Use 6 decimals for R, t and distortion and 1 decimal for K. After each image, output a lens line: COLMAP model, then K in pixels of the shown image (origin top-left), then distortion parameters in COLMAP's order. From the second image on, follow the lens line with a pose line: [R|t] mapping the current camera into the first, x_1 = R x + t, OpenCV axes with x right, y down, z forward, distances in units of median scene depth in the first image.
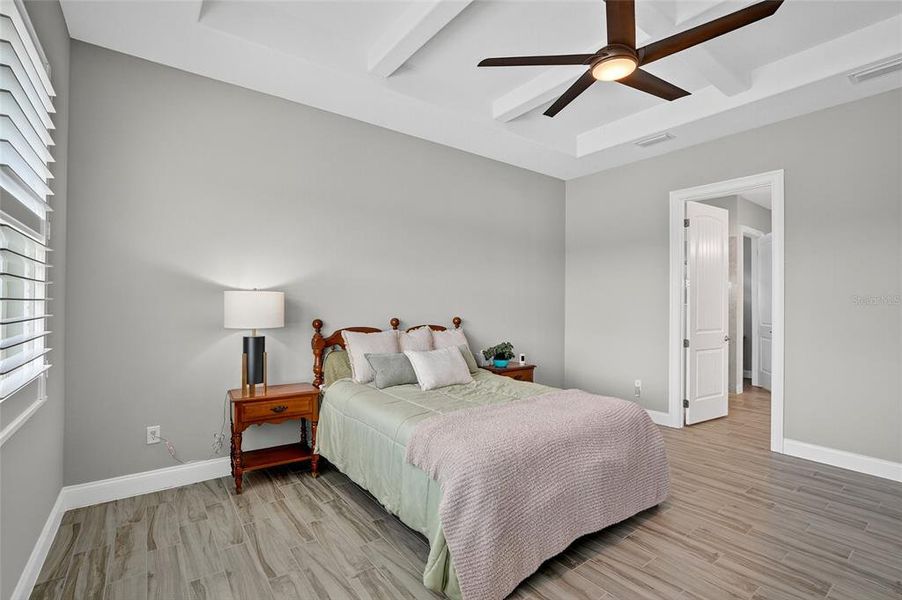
lens RADIAL K [[413.1, 0, 448.1], [0, 413.1, 300.2], [0, 0, 1]] dist [-0.031103, 0.013631]
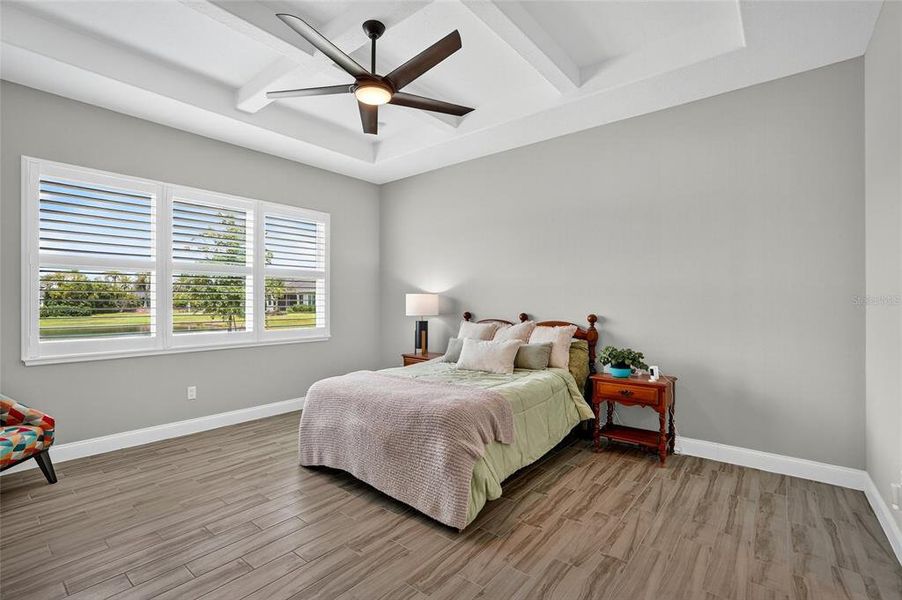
lens RADIAL K [[413.1, 0, 448.1], [0, 413.1, 300.2], [0, 0, 1]] dist [-0.031103, 0.013631]
pose [[0.248895, -0.003994, -0.968522, 1.196307], [0.019871, 0.999802, 0.000983, 0.005577], [0.968326, -0.019490, 0.248926, 0.684511]]
